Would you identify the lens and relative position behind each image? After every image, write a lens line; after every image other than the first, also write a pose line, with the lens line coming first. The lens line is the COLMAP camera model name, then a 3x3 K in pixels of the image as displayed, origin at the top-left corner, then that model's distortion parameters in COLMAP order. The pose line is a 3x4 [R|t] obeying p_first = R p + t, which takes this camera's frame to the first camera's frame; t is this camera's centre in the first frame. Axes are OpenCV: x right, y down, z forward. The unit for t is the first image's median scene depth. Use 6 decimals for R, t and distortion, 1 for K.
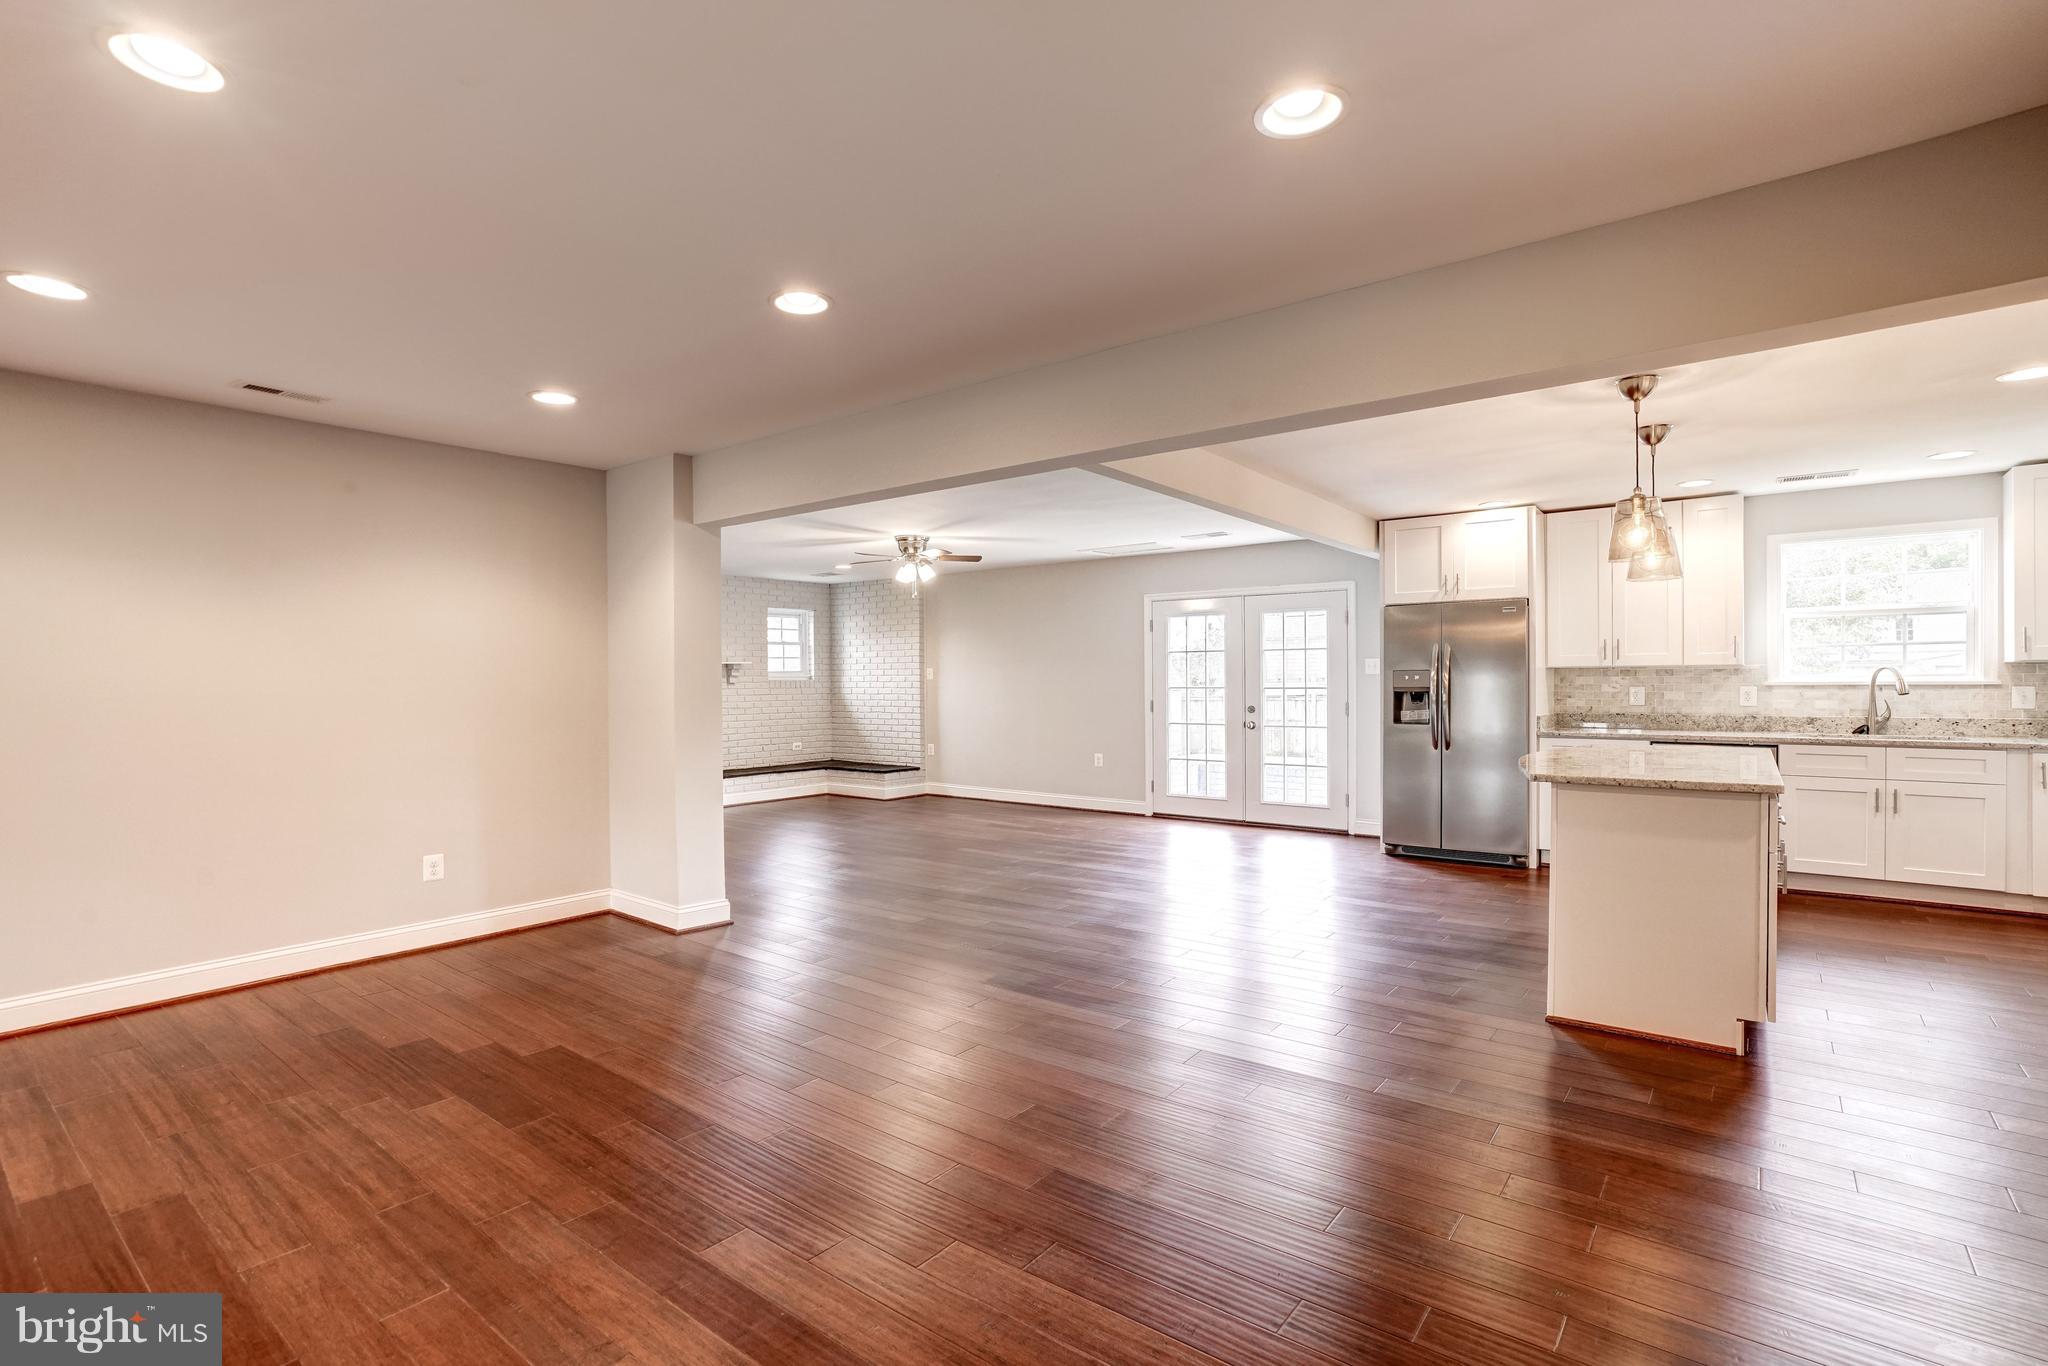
lens RADIAL K [[975.3, 0, 1006.2], [0, 975.3, 682.5], [0, 0, 1]] dist [0.013912, -0.000002]
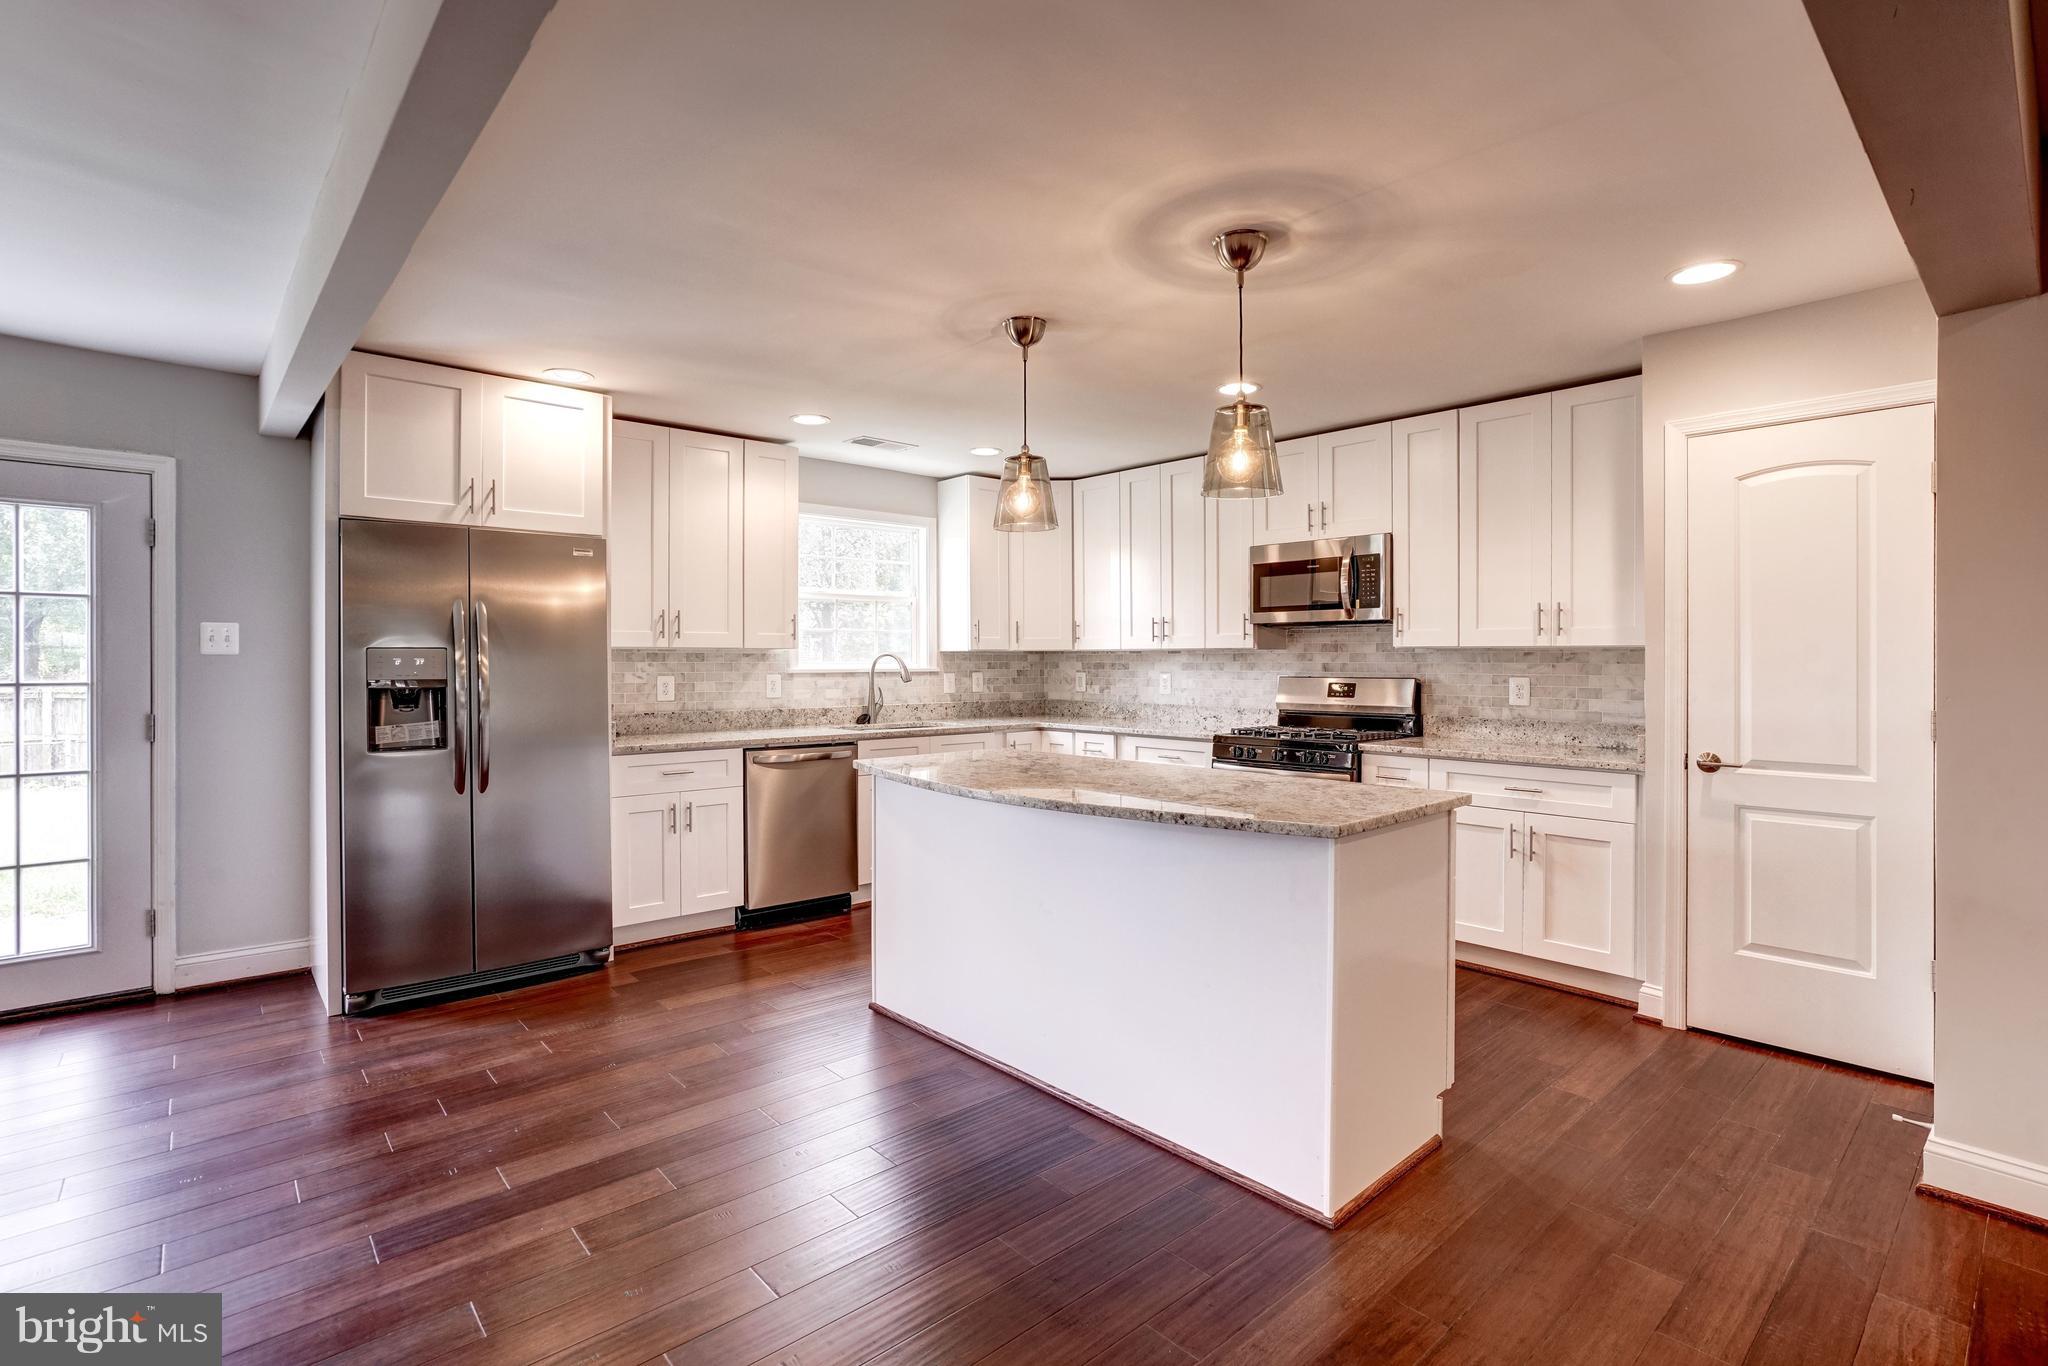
lens RADIAL K [[964.8, 0, 1012.5], [0, 964.8, 662.2], [0, 0, 1]] dist [-0.003634, -0.000137]
pose [[0.189006, 0.005961, 0.981958, -0.030219], [0.000810, 0.999980, -0.006226, -0.001381], [-0.981976, 0.001973, 0.188997, 0.596848]]
